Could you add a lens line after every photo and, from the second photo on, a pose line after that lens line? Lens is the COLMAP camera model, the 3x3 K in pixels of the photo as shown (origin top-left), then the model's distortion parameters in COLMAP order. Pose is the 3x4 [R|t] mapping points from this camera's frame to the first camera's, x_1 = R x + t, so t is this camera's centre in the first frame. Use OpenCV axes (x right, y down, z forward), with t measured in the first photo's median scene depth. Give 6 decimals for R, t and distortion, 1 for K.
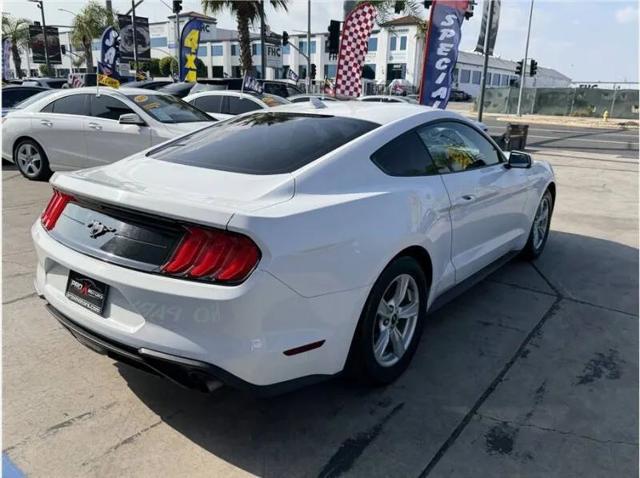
lens RADIAL K [[487.6, 0, 315.6], [0, 487.6, 237.3], [0, 0, 1]] dist [0.042190, -0.062899]
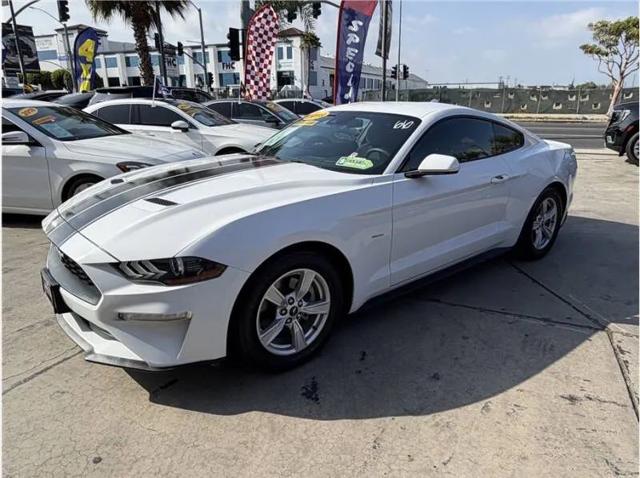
lens RADIAL K [[437.9, 0, 321.3], [0, 437.9, 239.2], [0, 0, 1]] dist [-0.003017, 0.005491]
pose [[0.972780, -0.100730, 0.208693, -0.063067], [0.095554, 0.994817, 0.034762, -0.057802], [-0.211113, -0.013874, 0.977363, 0.207810]]
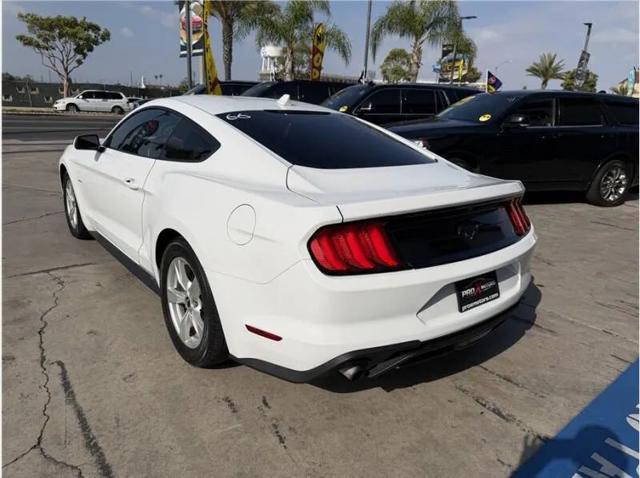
lens RADIAL K [[446.9, 0, 322.2], [0, 446.9, 246.1], [0, 0, 1]] dist [0.010737, -0.027529]
pose [[0.234292, -0.305618, 0.922878, -0.433830], [0.233080, 0.939272, 0.251875, -0.092882], [-0.943812, 0.156092, 0.291298, 0.315597]]
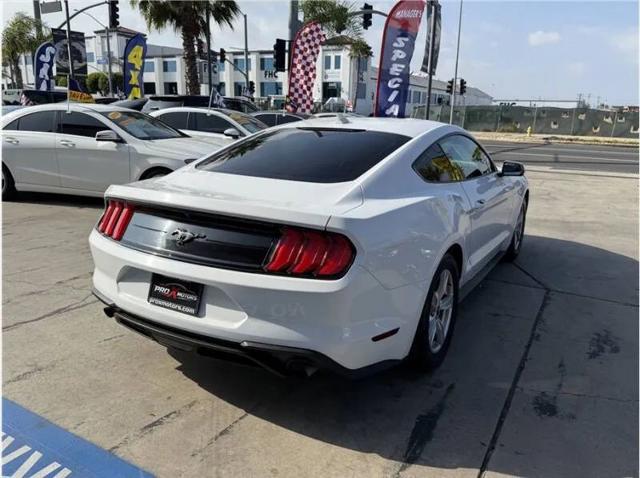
lens RADIAL K [[487.6, 0, 320.3], [0, 487.6, 242.8], [0, 0, 1]] dist [0.042190, -0.062899]
pose [[0.991054, -0.034459, 0.128933, -0.088528], [0.037305, 0.999109, -0.019724, 0.009205], [-0.128138, 0.024357, 0.991457, -0.028677]]
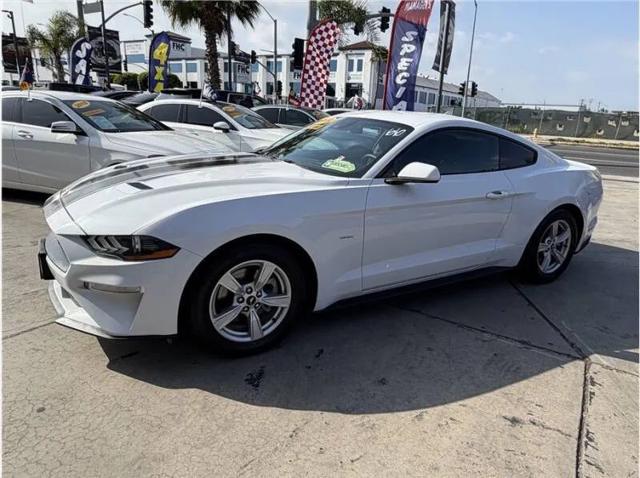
lens RADIAL K [[437.9, 0, 320.6], [0, 437.9, 239.4], [0, 0, 1]] dist [-0.003017, 0.005491]
pose [[0.996264, -0.005755, 0.086168, 0.007272], [0.005376, 0.999975, 0.004631, -0.043065], [-0.086193, -0.004150, 0.996270, 0.186519]]
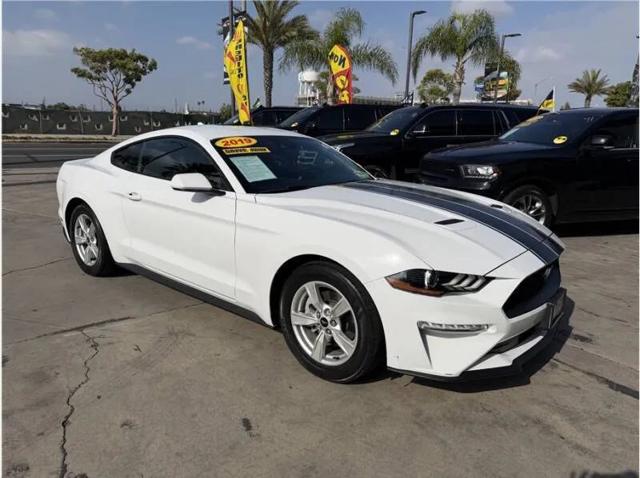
lens RADIAL K [[446.9, 0, 322.5], [0, 446.9, 237.5], [0, 0, 1]] dist [0.010737, -0.027529]
pose [[0.307841, -0.248840, 0.918320, -0.354888], [0.250797, 0.952279, 0.173969, -0.114348], [-0.917788, 0.176757, 0.355559, 0.371828]]
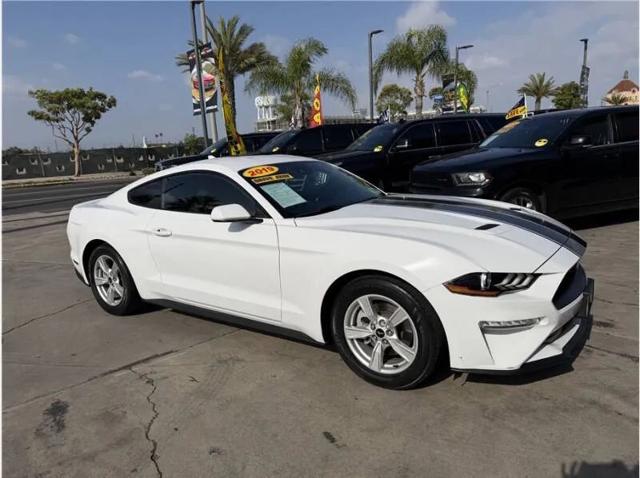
lens RADIAL K [[446.9, 0, 318.8], [0, 446.9, 241.3], [0, 0, 1]] dist [0.010737, -0.027529]
pose [[0.232948, -0.241345, 0.942066, -0.391505], [0.332191, 0.930195, 0.156162, -0.135432], [-0.913994, 0.276568, 0.296860, 0.425665]]
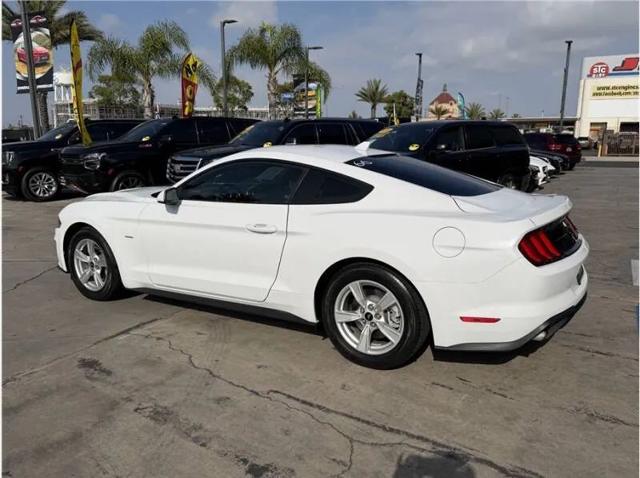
lens RADIAL K [[487.6, 0, 324.1], [0, 487.6, 247.5], [0, 0, 1]] dist [0.042190, -0.062899]
pose [[-0.113199, -0.241198, 0.963851, -0.567105], [0.276698, 0.924057, 0.263737, -0.179423], [-0.954266, 0.296551, -0.037863, 0.557247]]
